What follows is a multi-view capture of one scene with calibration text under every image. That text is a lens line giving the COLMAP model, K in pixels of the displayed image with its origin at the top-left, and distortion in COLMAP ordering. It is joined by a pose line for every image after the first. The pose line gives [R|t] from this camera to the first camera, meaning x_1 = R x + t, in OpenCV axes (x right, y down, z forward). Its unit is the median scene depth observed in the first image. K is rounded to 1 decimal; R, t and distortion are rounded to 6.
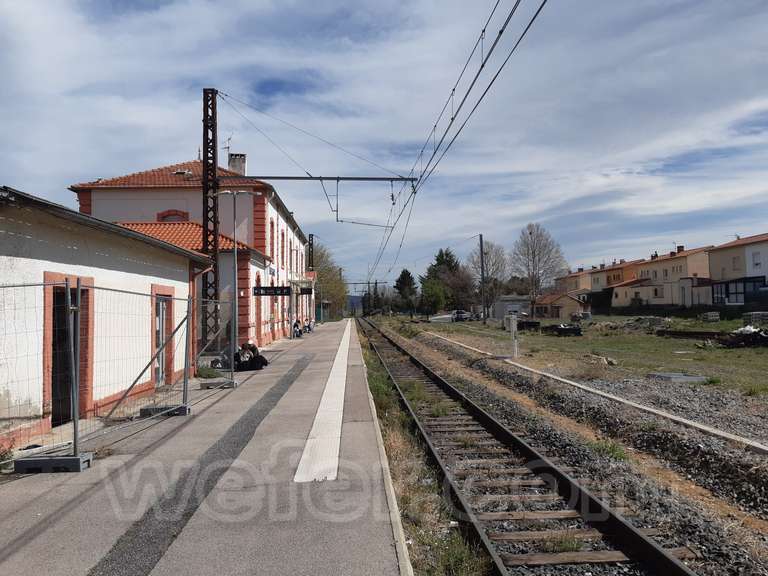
lens RADIAL K [[574.0, 0, 382.5], [0, 574.0, 270.3], [0, 0, 1]] dist [-0.004742, -0.001690]
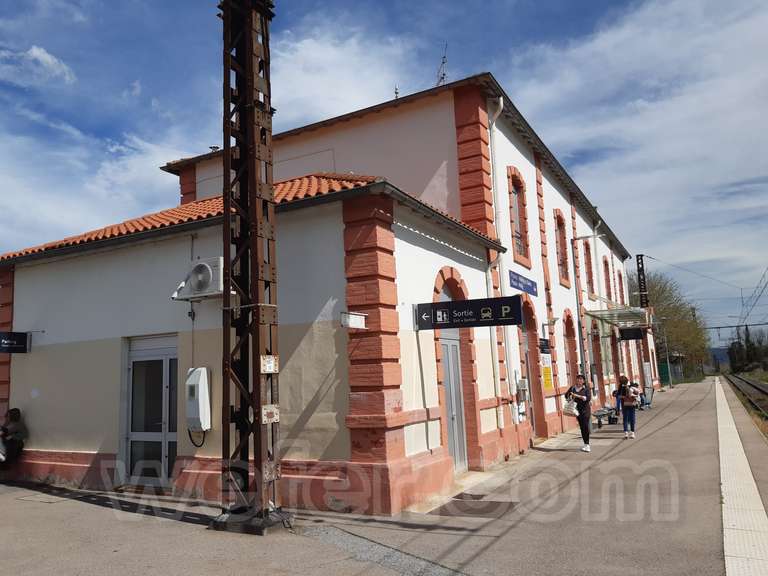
lens RADIAL K [[574.0, 0, 382.5], [0, 574.0, 270.3], [0, 0, 1]] dist [-0.004742, -0.001690]
pose [[0.840519, -0.107548, -0.531001, -0.009548], [0.054578, 0.991922, -0.114510, 0.007930], [0.539026, 0.067267, 0.839599, 0.118134]]
